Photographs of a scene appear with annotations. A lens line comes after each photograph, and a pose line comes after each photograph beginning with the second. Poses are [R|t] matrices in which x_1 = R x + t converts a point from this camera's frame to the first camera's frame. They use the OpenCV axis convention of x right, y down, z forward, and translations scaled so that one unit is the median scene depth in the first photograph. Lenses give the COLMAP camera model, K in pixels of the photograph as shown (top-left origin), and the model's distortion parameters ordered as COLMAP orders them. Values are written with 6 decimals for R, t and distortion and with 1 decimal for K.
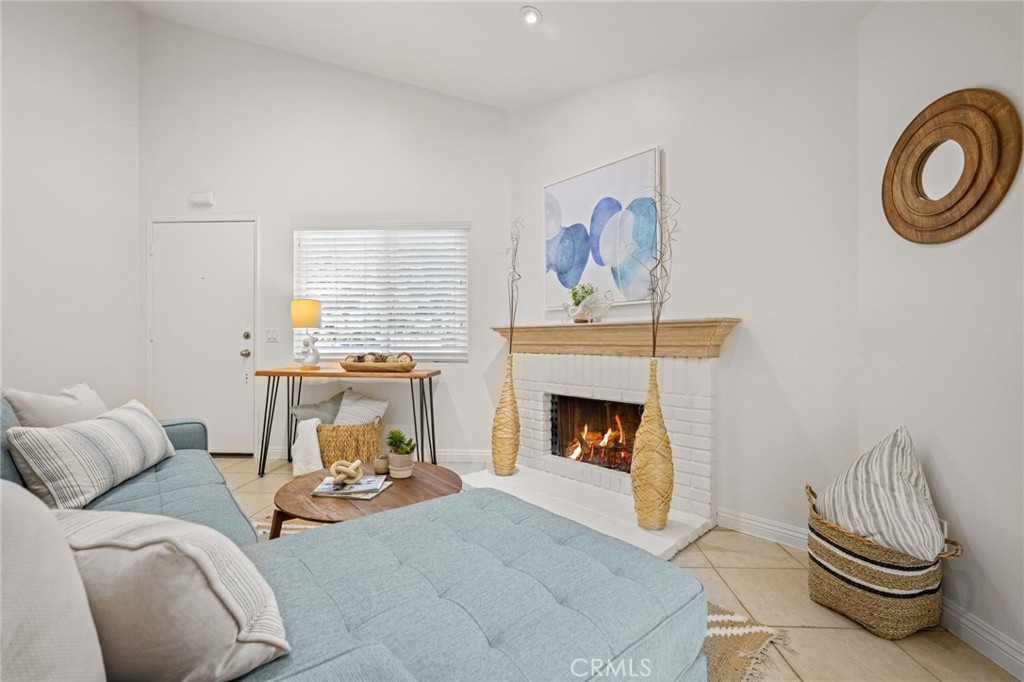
lens RADIAL K [[438.0, 0, 509.8], [0, 438.0, 338.4], [0, 0, 1]] dist [-0.000164, 0.000076]
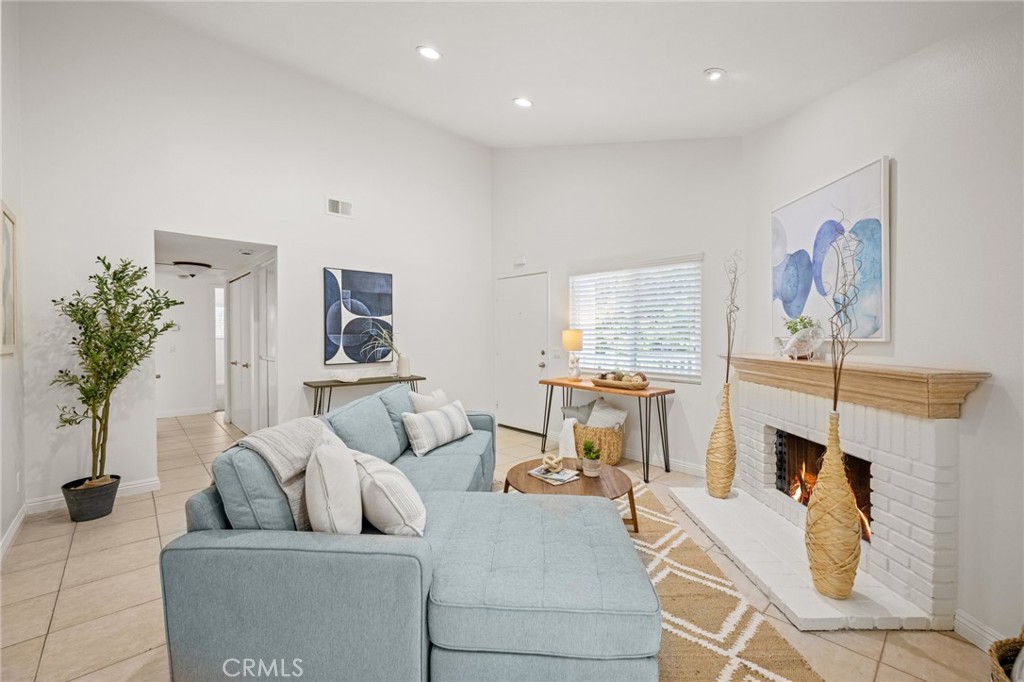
lens RADIAL K [[413.2, 0, 511.9], [0, 413.2, 336.9], [0, 0, 1]] dist [-0.000706, 0.000057]
pose [[0.724092, 0.003735, -0.689694, 0.320152], [0.005709, 0.999919, 0.011409, -0.091235], [0.689680, -0.012199, 0.724011, -0.064951]]
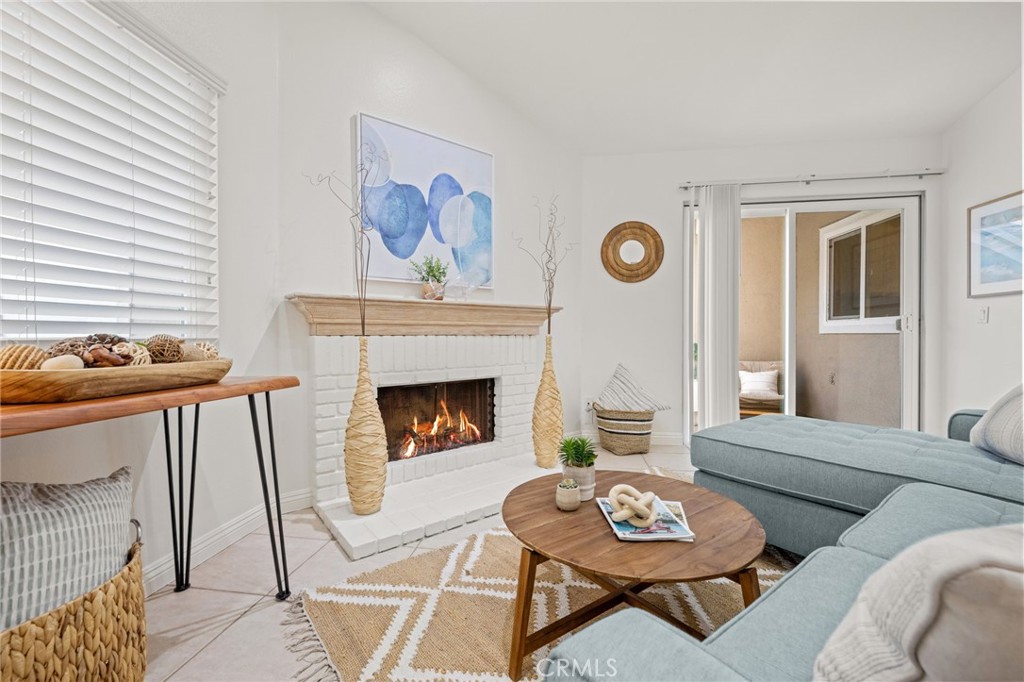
lens RADIAL K [[413.2, 0, 511.9], [0, 413.2, 336.9], [0, 0, 1]] dist [-0.000706, 0.000057]
pose [[0.087005, -0.006120, 0.996189, -0.654603], [-0.007023, 0.999953, 0.006756, 0.031593], [-0.996183, -0.007584, 0.086958, 0.738374]]
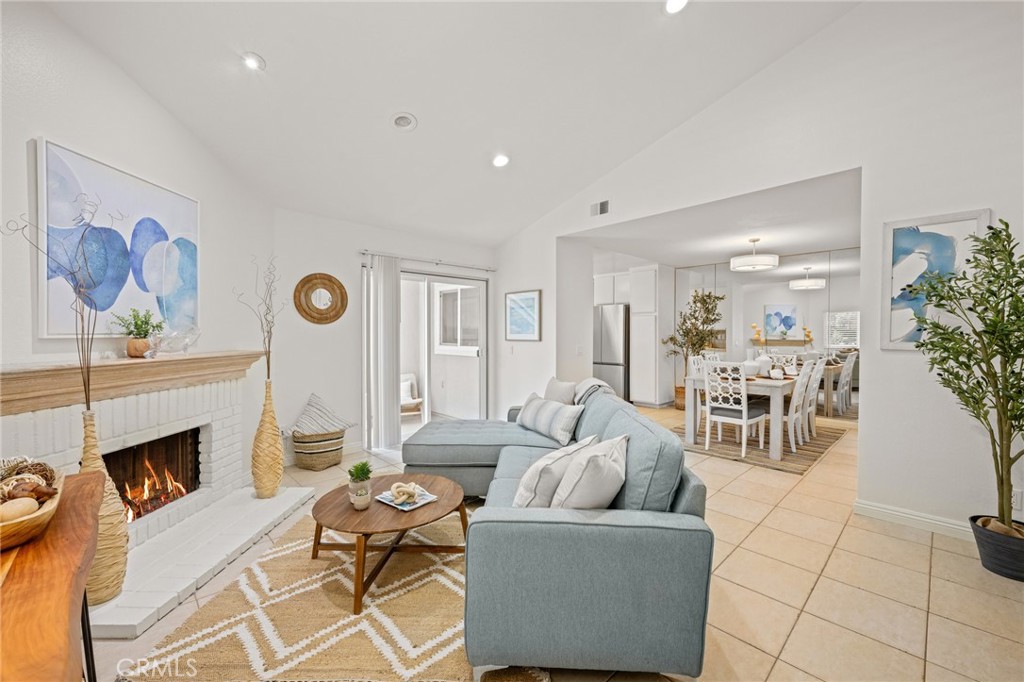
lens RADIAL K [[407.4, 0, 511.3], [0, 407.4, 333.4], [0, 0, 1]] dist [-0.002069, -0.000125]
pose [[-0.718101, -0.000160, 0.695938, -0.873394], [-0.006352, 0.999960, -0.006324, -0.076896], [-0.695909, -0.008962, -0.718074, 1.036195]]
